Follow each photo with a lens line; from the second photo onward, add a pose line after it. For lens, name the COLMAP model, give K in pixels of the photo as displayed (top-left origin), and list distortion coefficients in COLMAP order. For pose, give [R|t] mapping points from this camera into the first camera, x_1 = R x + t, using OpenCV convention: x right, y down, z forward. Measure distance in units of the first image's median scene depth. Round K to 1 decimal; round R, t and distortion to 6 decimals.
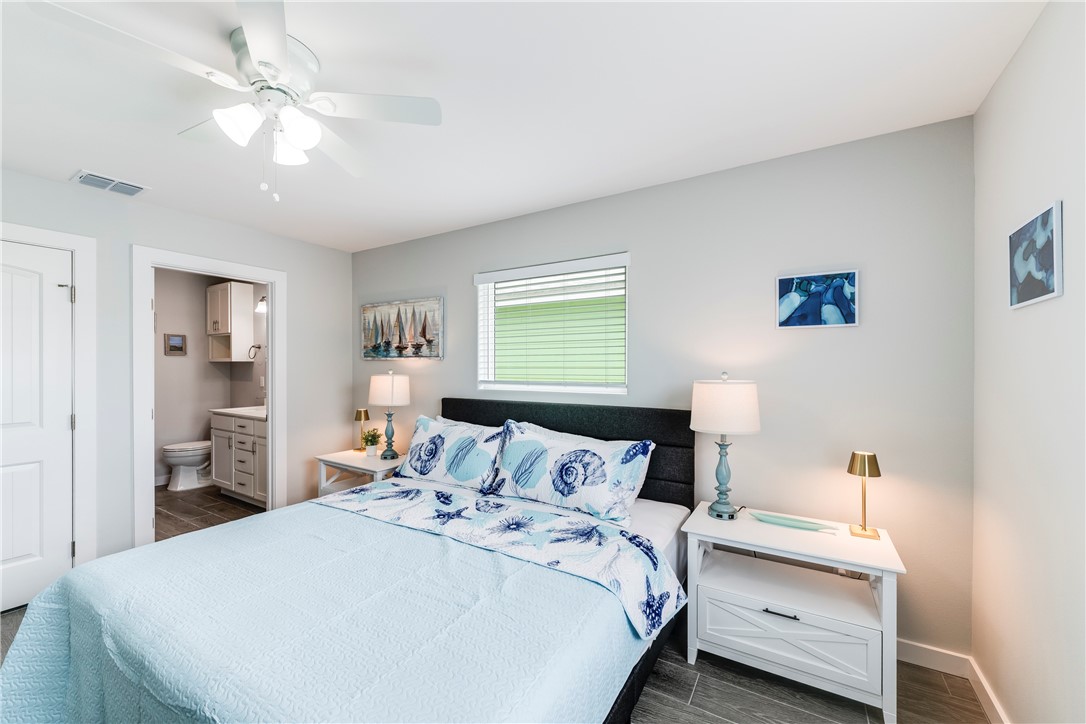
lens RADIAL K [[429.0, 0, 546.7], [0, 429.0, 369.7], [0, 0, 1]] dist [0.000953, -0.000676]
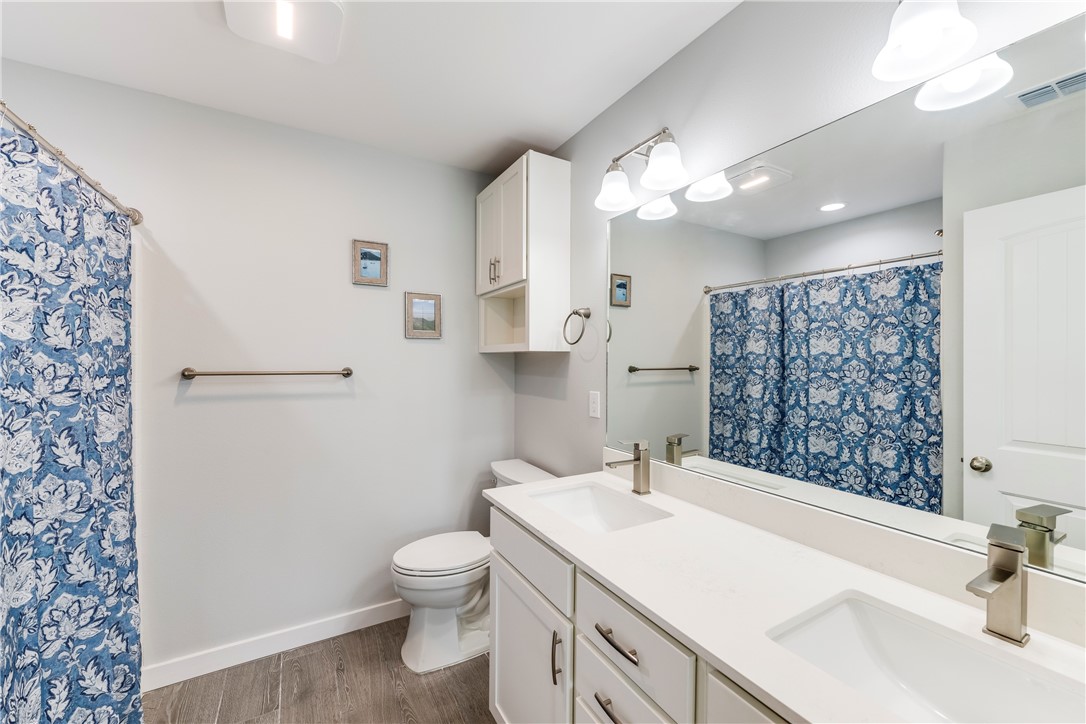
lens RADIAL K [[427.7, 0, 544.7], [0, 427.7, 360.0], [0, 0, 1]] dist [0.002022, -0.001068]
pose [[0.882531, 0.004286, -0.470234, -0.522758], [-0.006534, 0.999974, -0.003148, -0.009856], [0.470208, 0.005851, 0.882536, 0.643142]]
